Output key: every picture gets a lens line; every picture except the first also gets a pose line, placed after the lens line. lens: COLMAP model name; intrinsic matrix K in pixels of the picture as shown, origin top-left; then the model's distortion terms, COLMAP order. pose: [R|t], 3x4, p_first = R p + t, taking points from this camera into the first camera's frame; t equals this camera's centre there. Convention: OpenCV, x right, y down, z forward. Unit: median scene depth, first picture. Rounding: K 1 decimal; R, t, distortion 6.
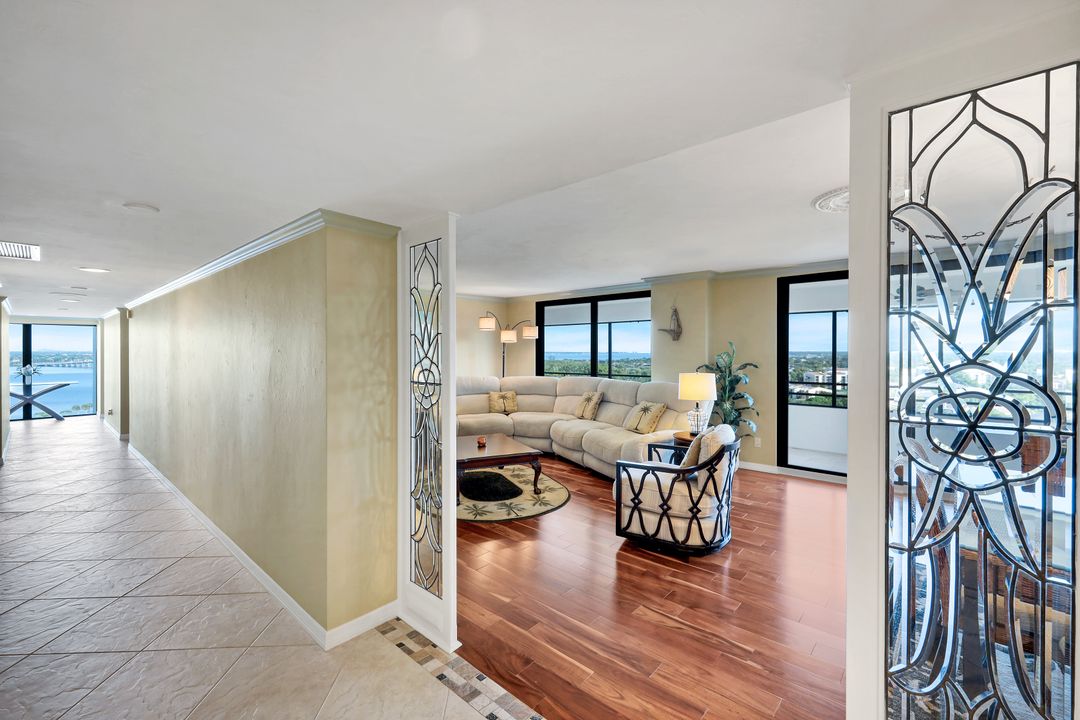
lens RADIAL K [[448.0, 0, 539.9], [0, 448.0, 353.0], [0, 0, 1]] dist [0.002607, 0.000363]
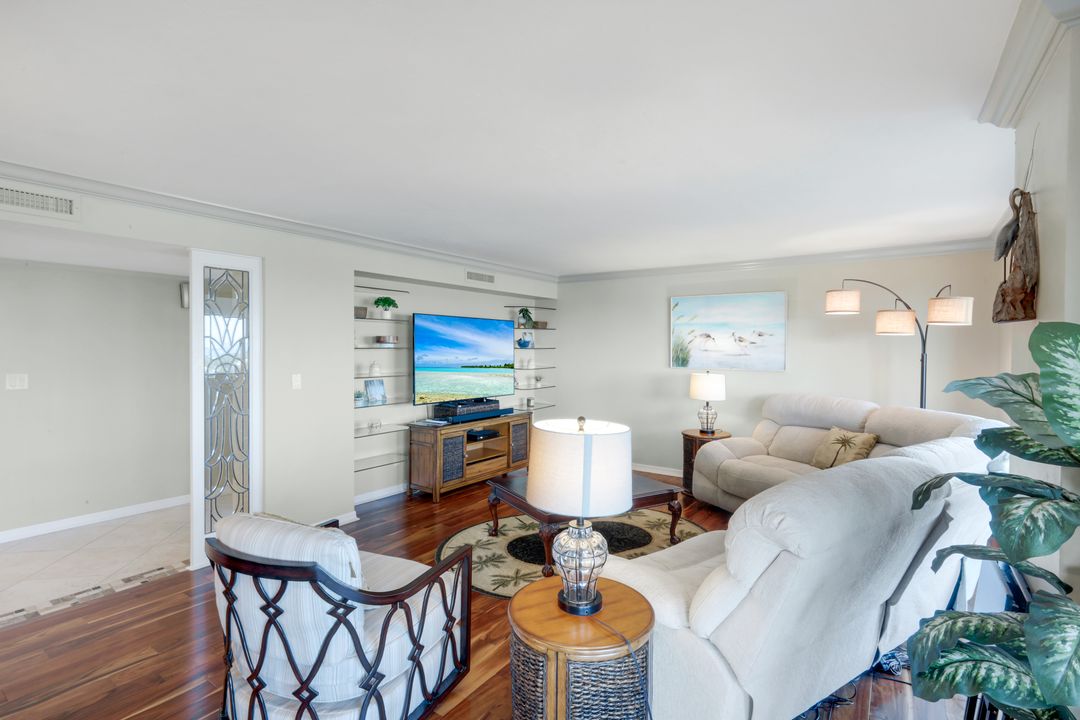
lens RADIAL K [[514.7, 0, 540.0], [0, 514.7, 360.0], [0, 0, 1]] dist [0.001758, 0.000513]
pose [[0.125594, 0.023060, -0.991814, 0.568927], [-0.009658, 0.999711, 0.022020, -0.006977], [0.992035, 0.006814, 0.125780, 0.713781]]
